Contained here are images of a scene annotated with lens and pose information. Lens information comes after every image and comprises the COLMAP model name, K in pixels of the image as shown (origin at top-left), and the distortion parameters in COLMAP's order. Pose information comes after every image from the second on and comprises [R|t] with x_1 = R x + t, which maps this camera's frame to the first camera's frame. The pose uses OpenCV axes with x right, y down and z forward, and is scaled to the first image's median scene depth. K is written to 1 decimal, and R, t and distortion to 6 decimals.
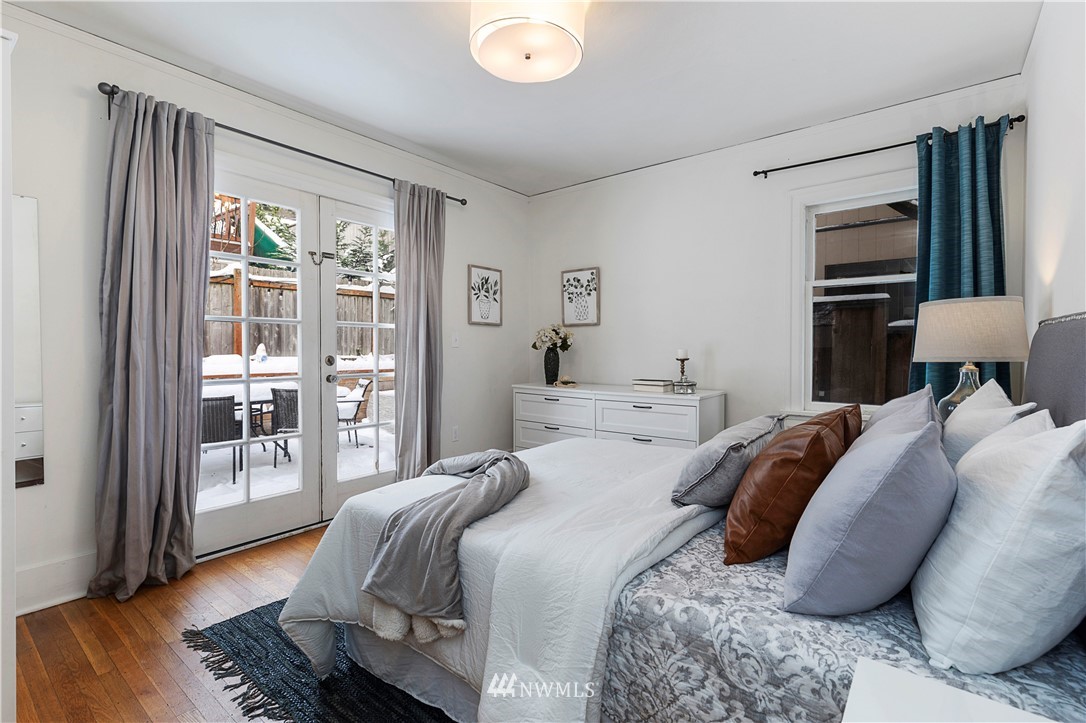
lens RADIAL K [[494.8, 0, 534.7], [0, 494.8, 348.1], [0, 0, 1]] dist [0.009075, -0.000207]
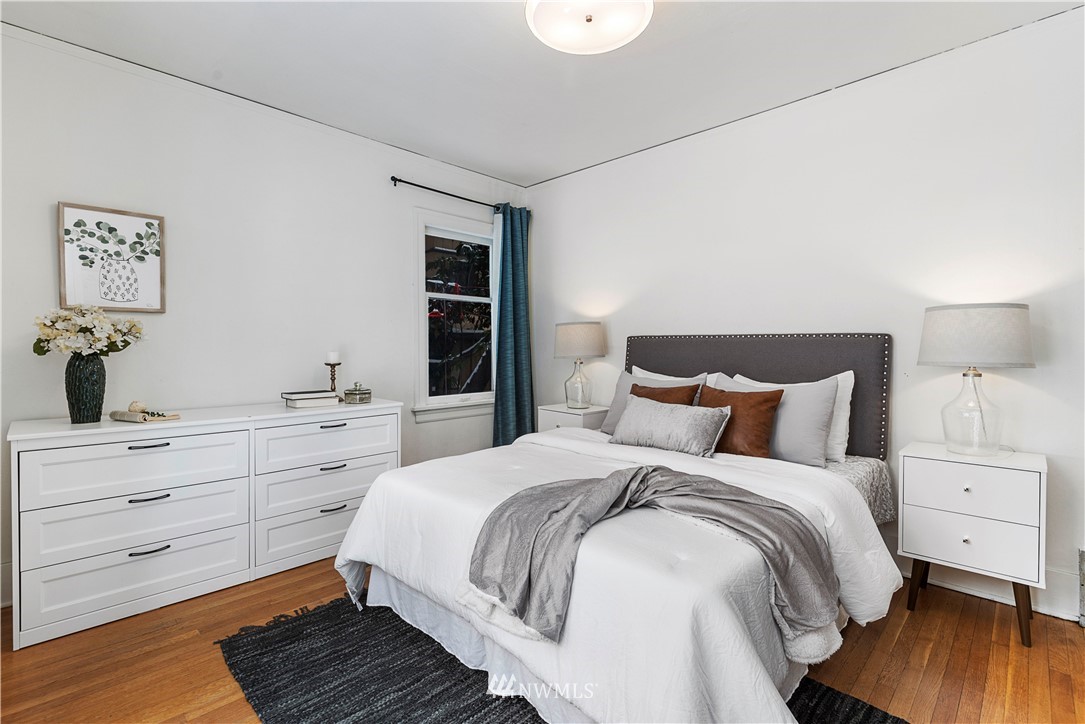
lens RADIAL K [[494.4, 0, 534.2], [0, 494.4, 348.6], [0, 0, 1]] dist [0.009075, -0.000207]
pose [[0.118868, -0.003116, 0.992905, -0.418294], [-0.003507, 0.999988, 0.003558, -0.006692], [-0.992904, -0.003905, 0.118856, 0.469963]]
